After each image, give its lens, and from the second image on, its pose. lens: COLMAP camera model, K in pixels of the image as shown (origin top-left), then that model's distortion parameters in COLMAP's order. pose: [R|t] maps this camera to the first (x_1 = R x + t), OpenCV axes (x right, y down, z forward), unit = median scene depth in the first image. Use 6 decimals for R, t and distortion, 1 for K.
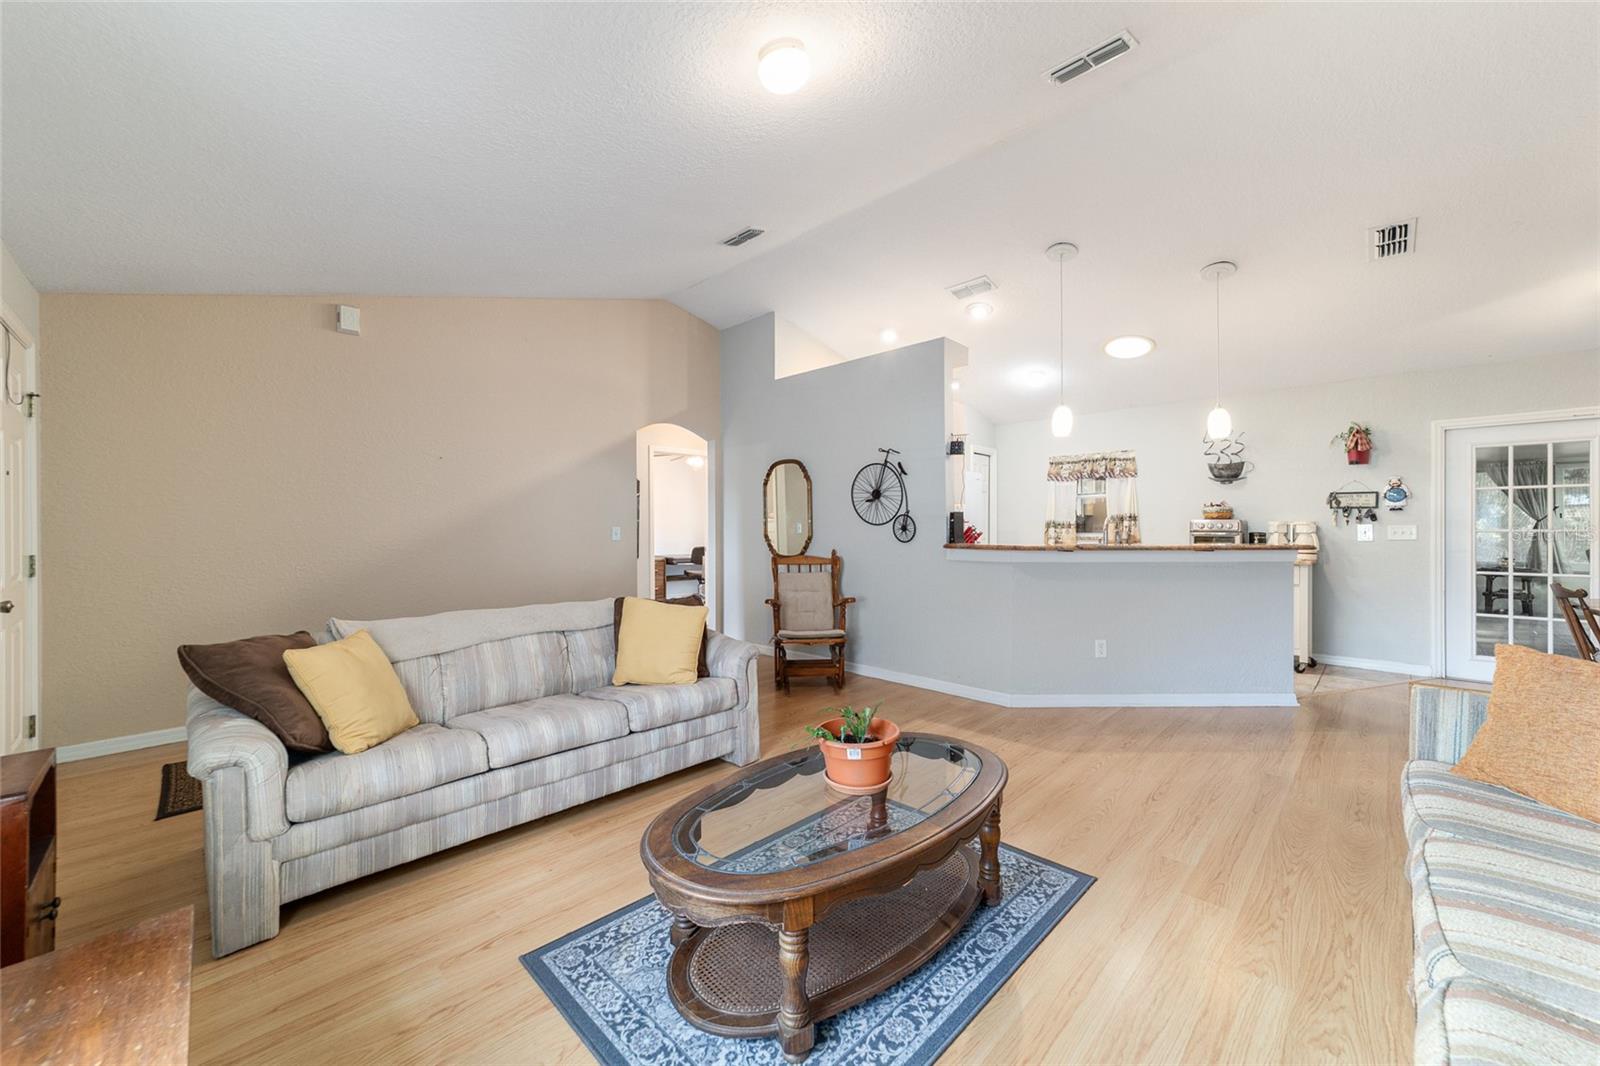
lens RADIAL K [[613.3, 0, 792.4], [0, 613.3, 528.8], [0, 0, 1]] dist [-0.019452, 0.008740]
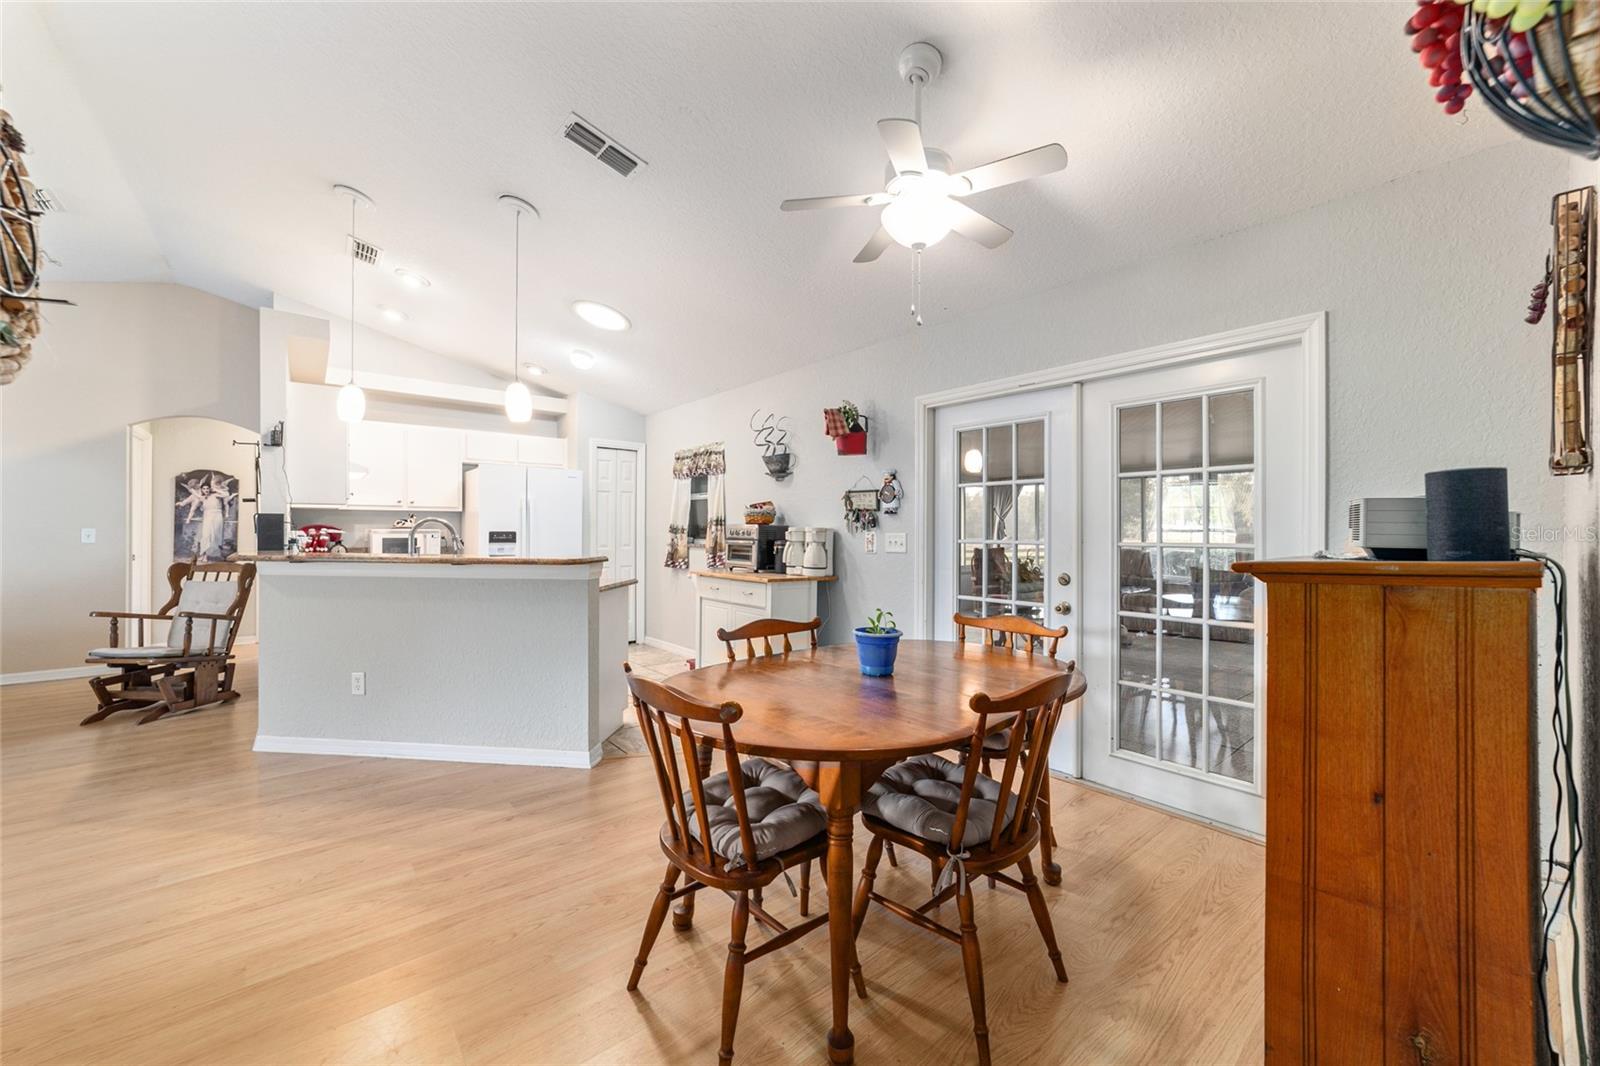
lens RADIAL K [[613.3, 0, 792.4], [0, 613.3, 528.8], [0, 0, 1]] dist [-0.019452, 0.008740]
pose [[0.994662, 0.007143, -0.102940, 0.877091], [-0.007502, 0.999967, -0.003106, -0.007497], [0.102914, 0.003861, 0.994683, 0.196357]]
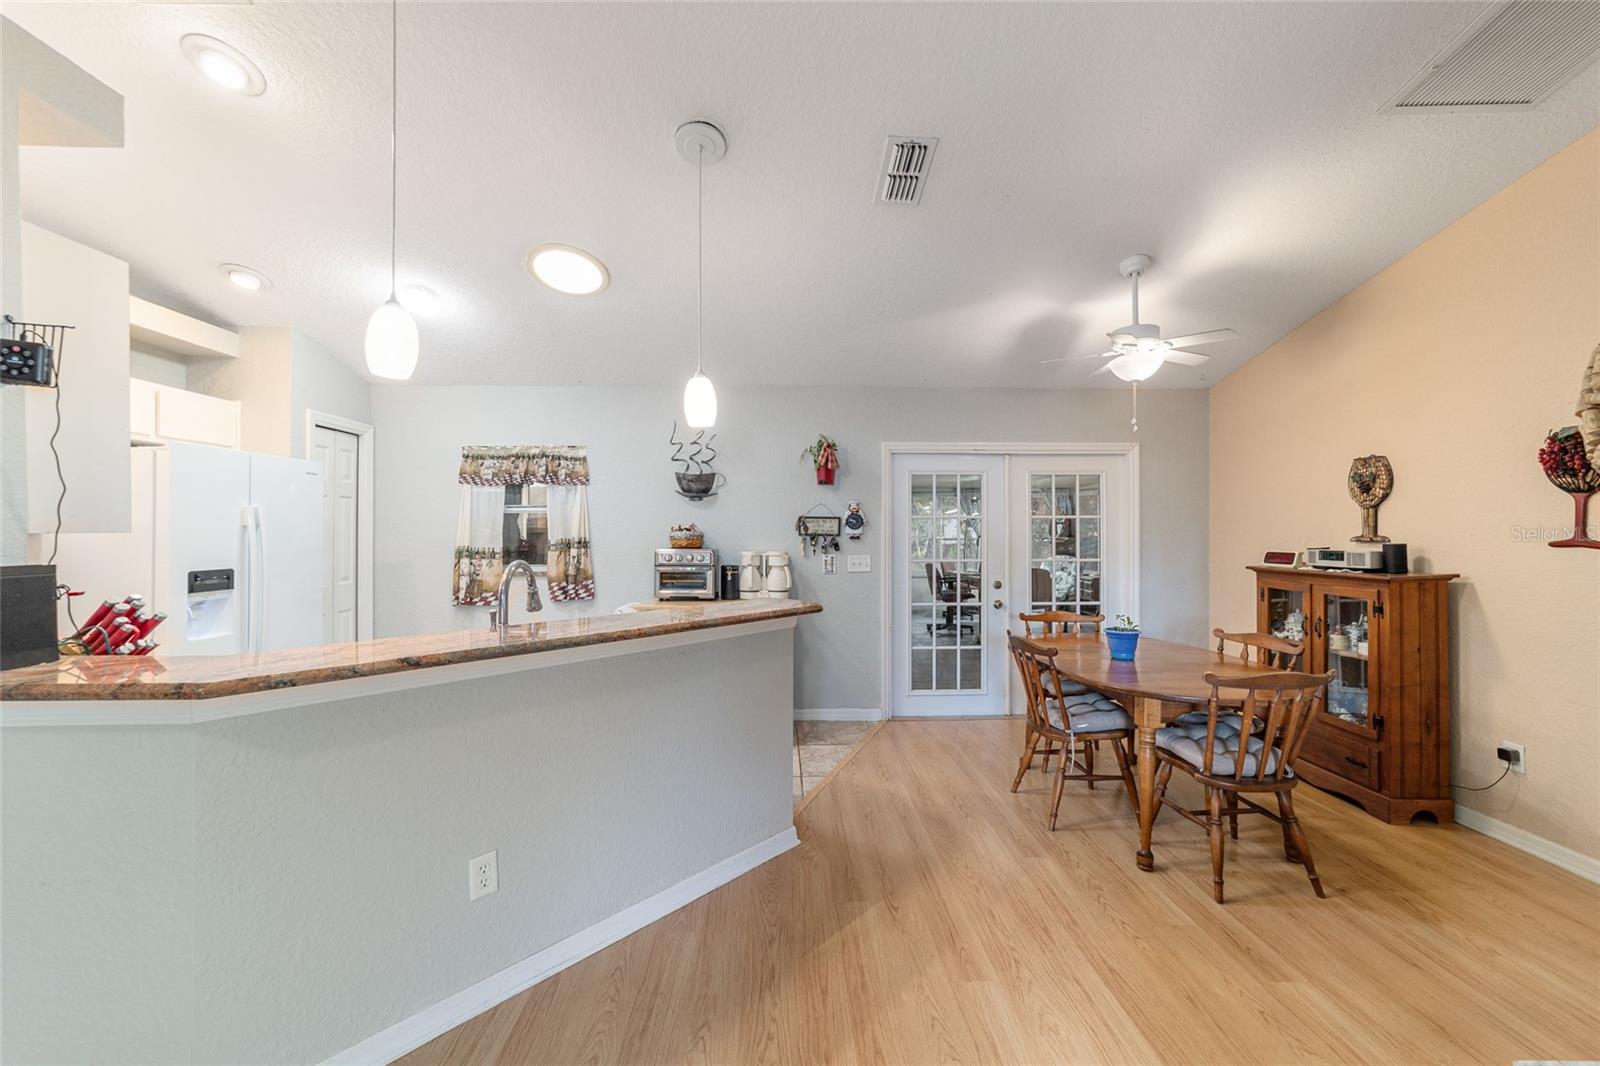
lens RADIAL K [[613.3, 0, 792.4], [0, 613.3, 528.8], [0, 0, 1]] dist [-0.019452, 0.008740]
pose [[0.692831, 0.004403, 0.721087, 0.261175], [-0.000928, 0.999986, -0.005214, -0.037264], [-0.721100, 0.002943, 0.692825, 0.408598]]
